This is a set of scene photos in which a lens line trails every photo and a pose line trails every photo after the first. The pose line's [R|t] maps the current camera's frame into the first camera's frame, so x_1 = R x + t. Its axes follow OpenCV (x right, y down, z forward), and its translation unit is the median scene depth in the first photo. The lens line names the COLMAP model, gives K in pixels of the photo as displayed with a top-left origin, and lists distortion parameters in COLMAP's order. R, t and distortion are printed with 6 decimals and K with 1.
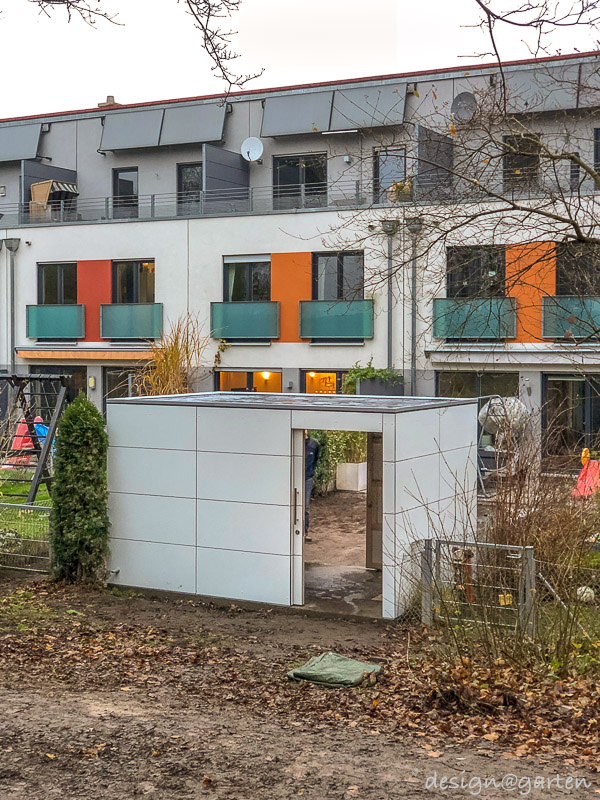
lens RADIAL K [[1193.8, 0, 300.6], [0, 1193.8, 346.5], [0, 0, 1]] dist [0.003632, 0.024377]
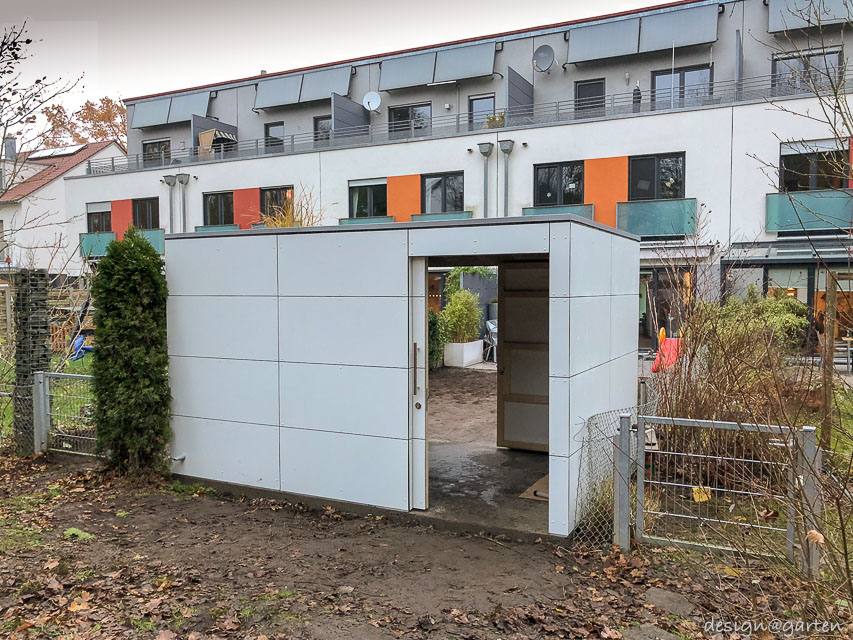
lens RADIAL K [[710.5, 0, 426.5], [0, 710.5, 320.0], [0, 0, 1]] dist [0.003204, -0.001956]
pose [[0.999666, -0.006781, 0.024946, -0.003564], [0.005765, 0.999160, 0.040578, 0.040216], [-0.025200, -0.040420, 0.998865, 0.266808]]
